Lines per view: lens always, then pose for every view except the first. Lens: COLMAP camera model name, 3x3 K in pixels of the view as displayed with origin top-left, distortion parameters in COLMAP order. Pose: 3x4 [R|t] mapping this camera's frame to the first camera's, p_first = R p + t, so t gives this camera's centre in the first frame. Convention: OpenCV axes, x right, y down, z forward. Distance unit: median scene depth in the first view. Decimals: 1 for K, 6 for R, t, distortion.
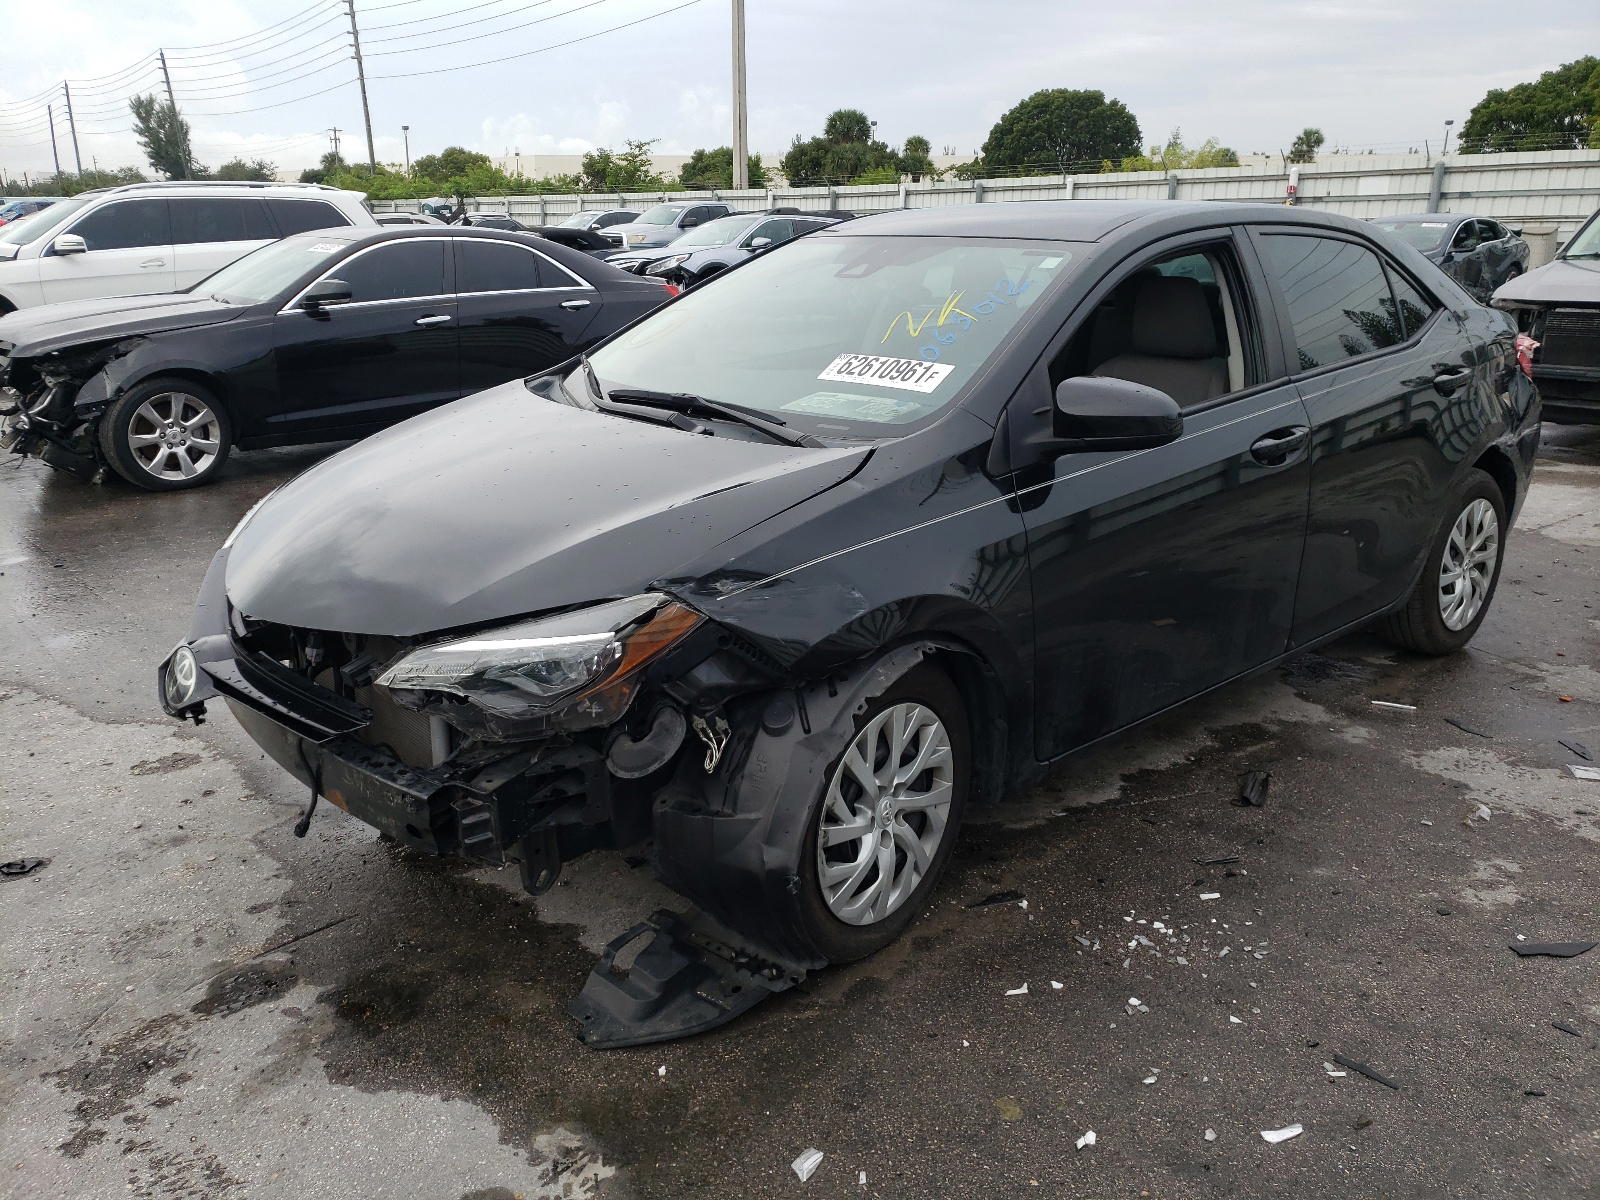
lens RADIAL K [[1265.0, 0, 795.3], [0, 1265.0, 582.6], [0, 0, 1]] dist [0.038220, -0.002898]
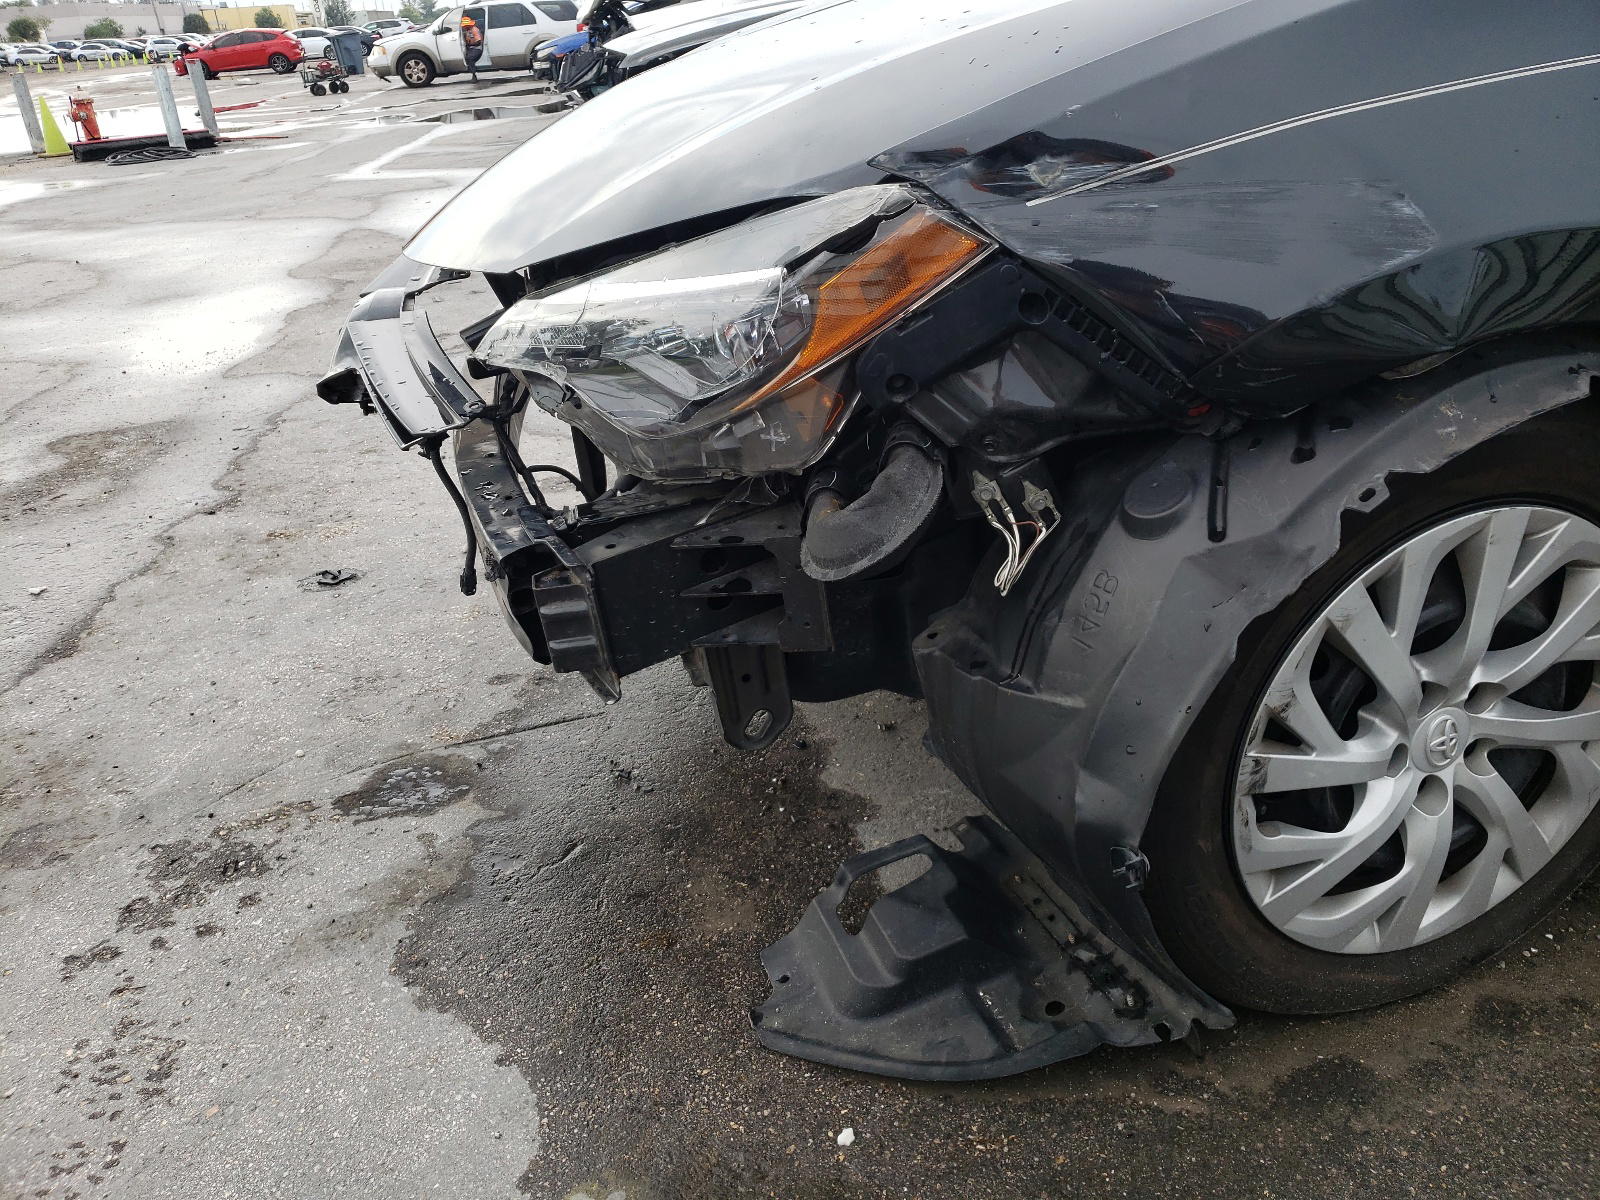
lens RADIAL K [[1265.0, 0, 795.3], [0, 1265.0, 582.6], [0, 0, 1]] dist [0.038220, -0.002898]
pose [[0.861343, 0.147728, -0.486070, 0.095734], [-0.064213, 0.980772, 0.184290, 0.062253], [0.503949, -0.127525, 0.854268, 0.551442]]
